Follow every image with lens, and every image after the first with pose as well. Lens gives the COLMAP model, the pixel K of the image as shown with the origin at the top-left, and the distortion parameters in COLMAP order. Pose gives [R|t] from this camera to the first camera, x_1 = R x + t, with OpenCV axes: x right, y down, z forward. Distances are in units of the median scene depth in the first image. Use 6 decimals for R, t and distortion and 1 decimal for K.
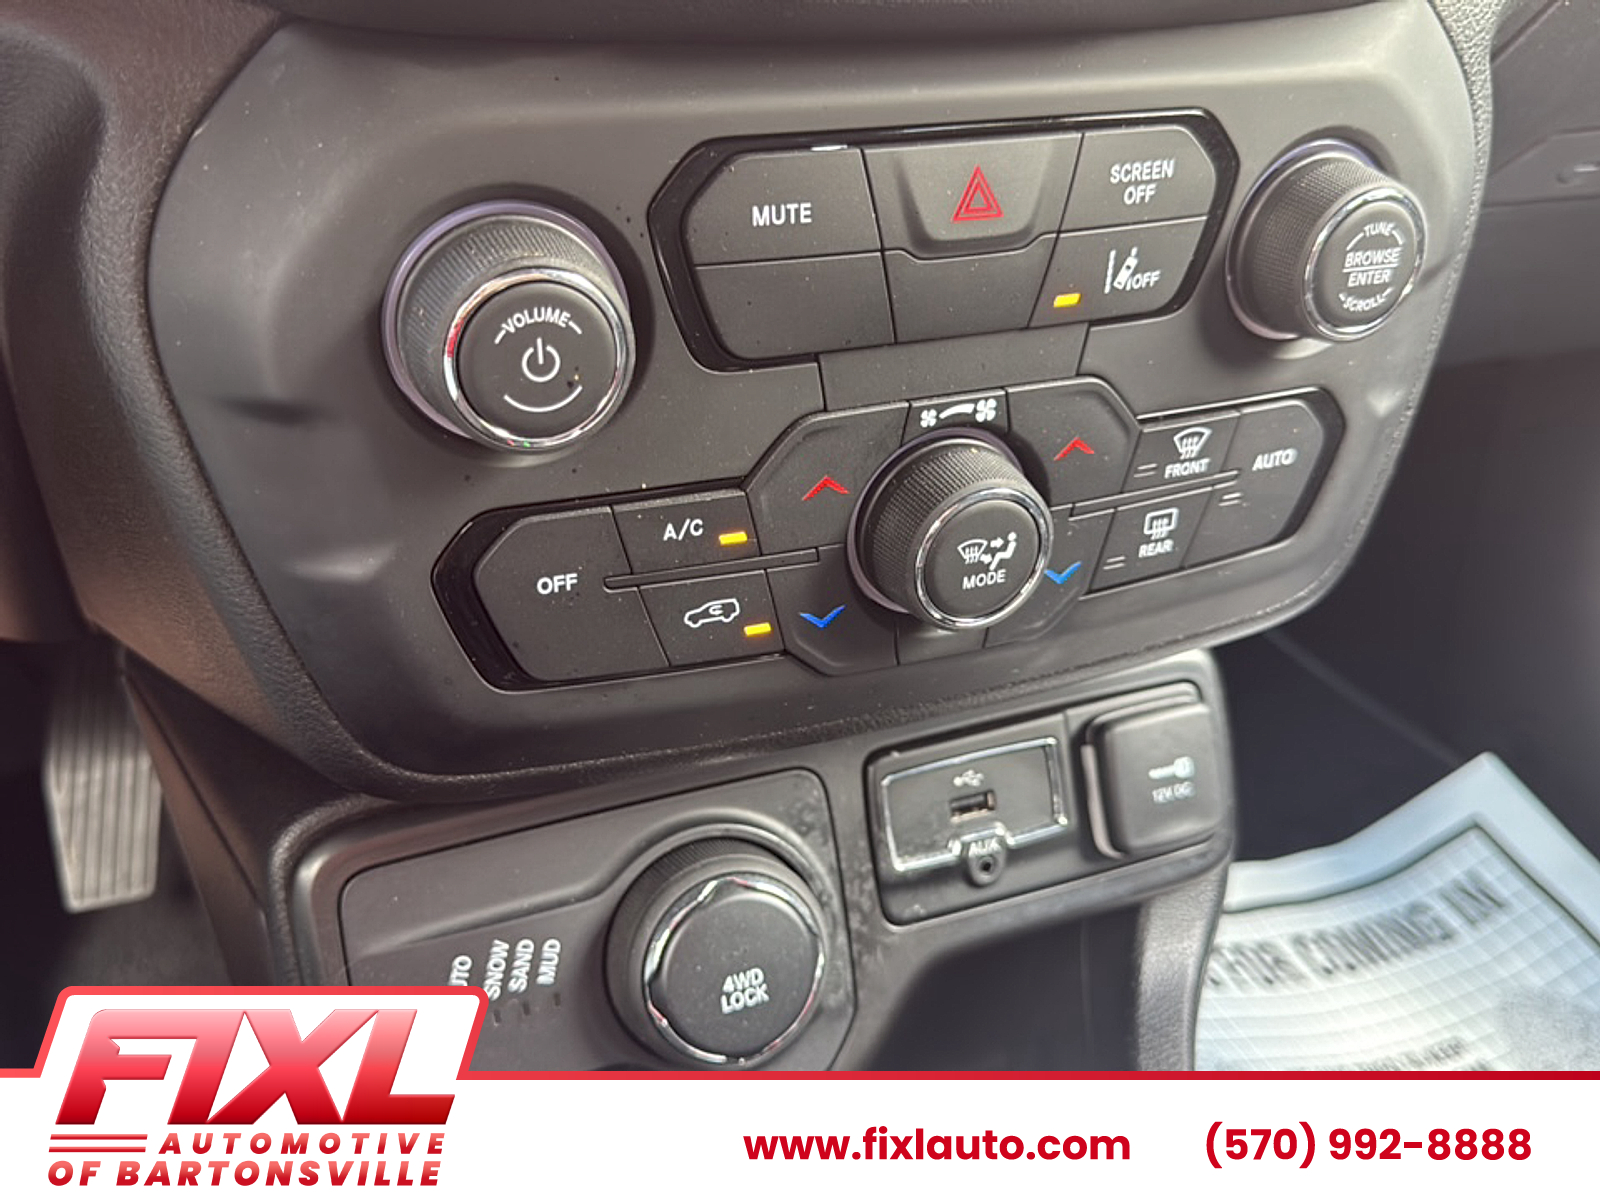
lens RADIAL K [[1434.0, 0, 799.2], [0, 1434.0, 610.1], [0, 0, 1]] dist [0.182150, -0.502826]
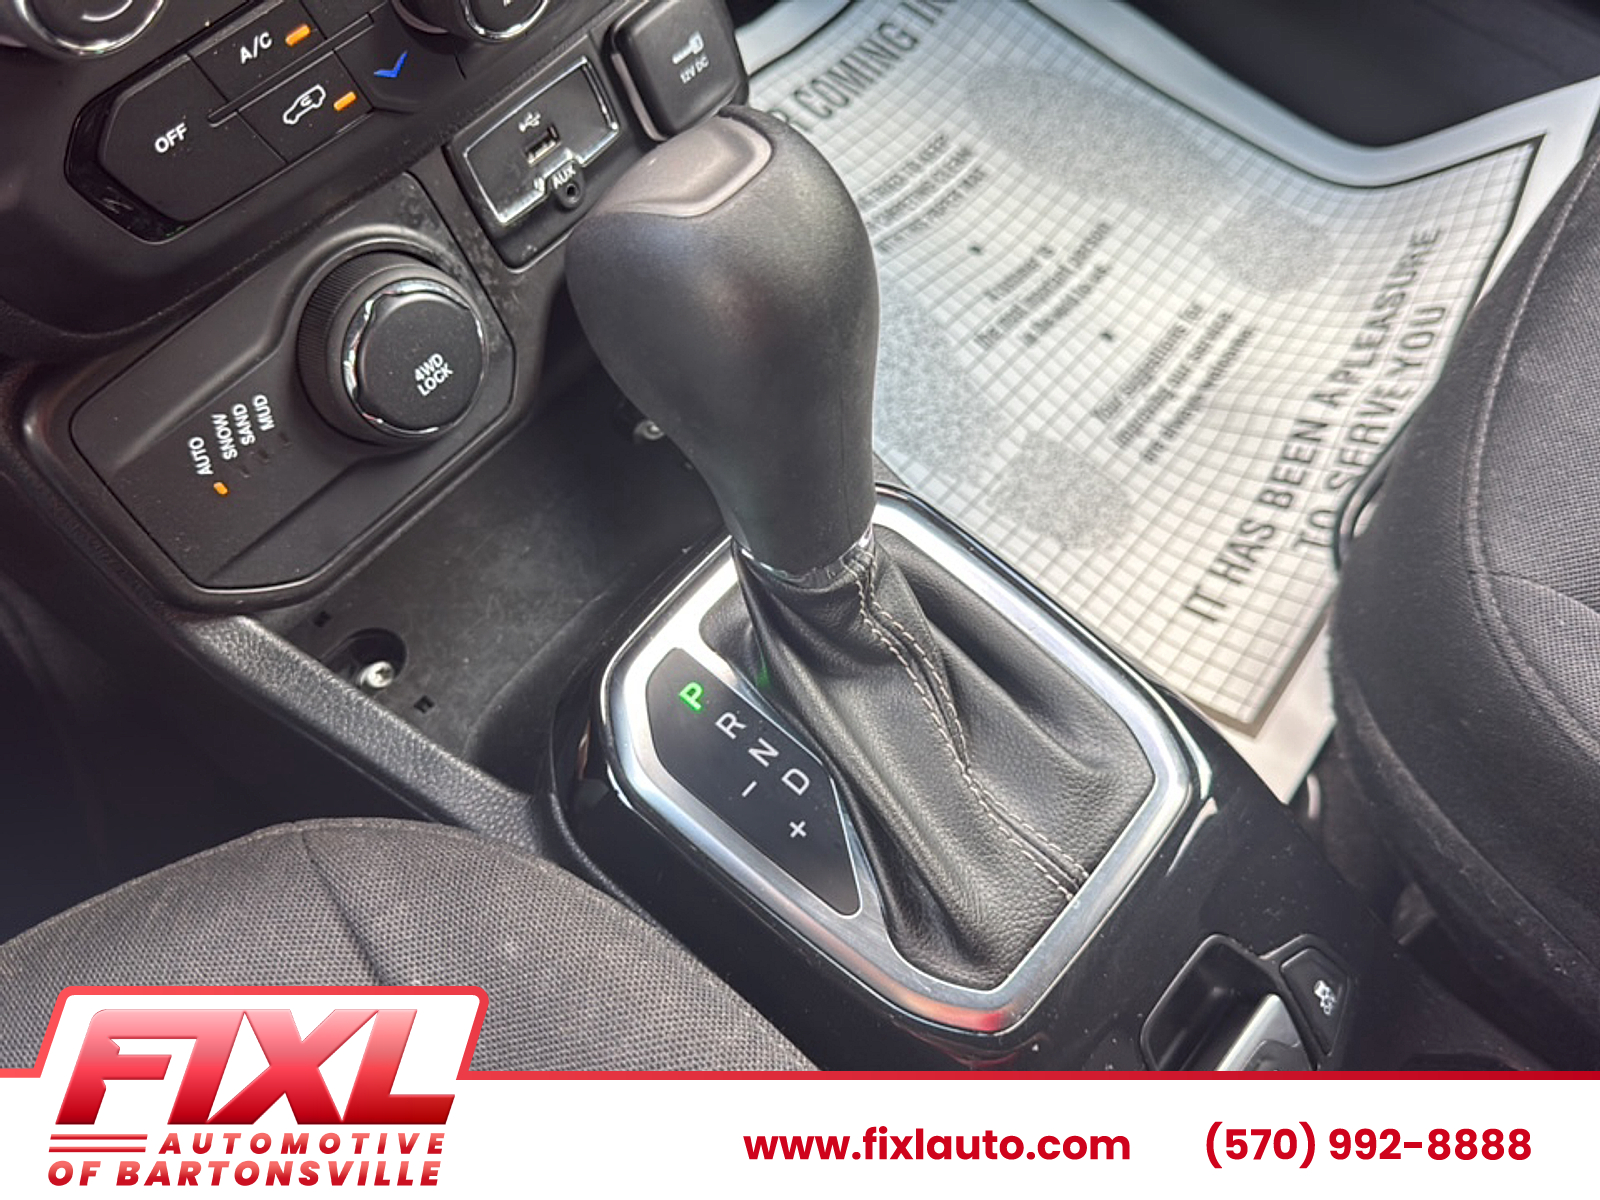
lens RADIAL K [[1445.7, 0, 801.1], [0, 1445.7, 605.6], [0, 0, 1]] dist [0.118003, -0.318301]
pose [[0.891397, -0.408520, 0.196272, -0.077141], [0.242792, 0.796101, 0.554324, -0.175174], [-0.382705, -0.446470, 0.808827, -0.182455]]
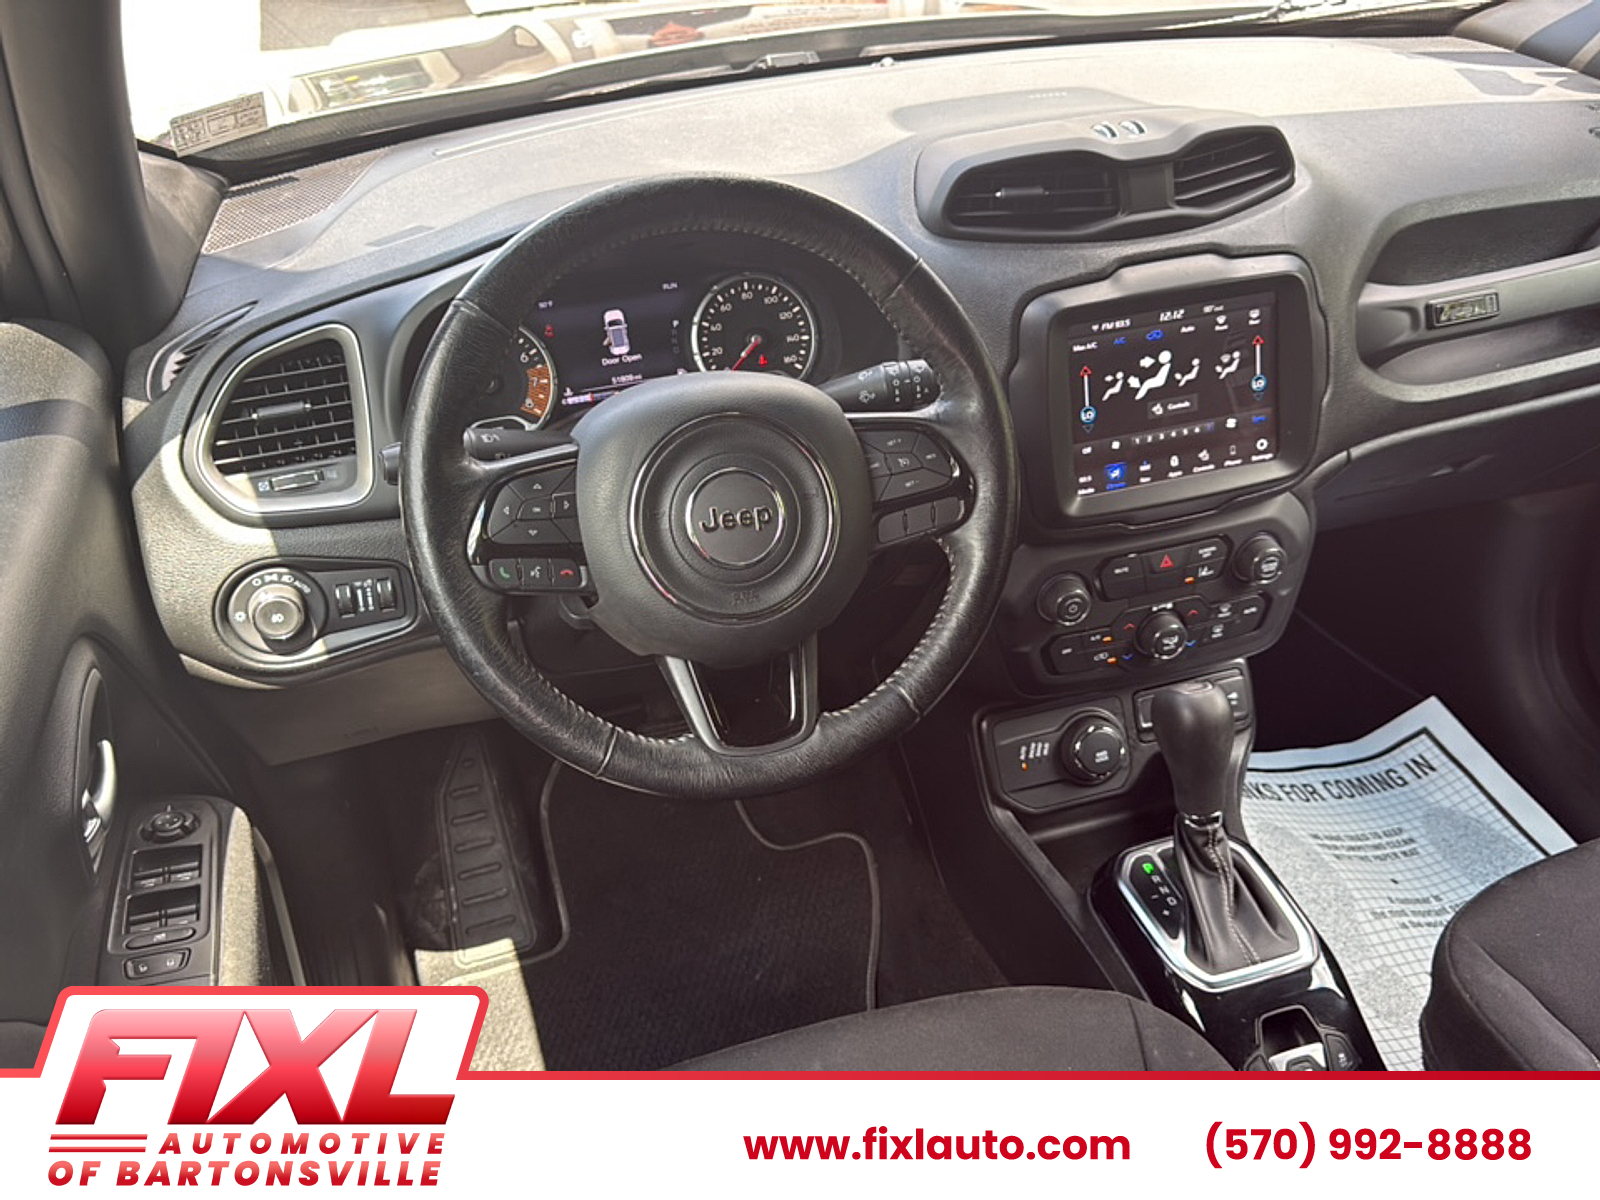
lens RADIAL K [[1434.0, 0, 799.2], [0, 1434.0, 610.1], [0, 0, 1]] dist [0.182150, -0.502826]
pose [[0.992322, -0.015258, -0.122738, -0.323066], [0.018809, 0.999436, 0.027830, -0.207817], [0.122244, -0.029925, 0.992049, -2.536393]]
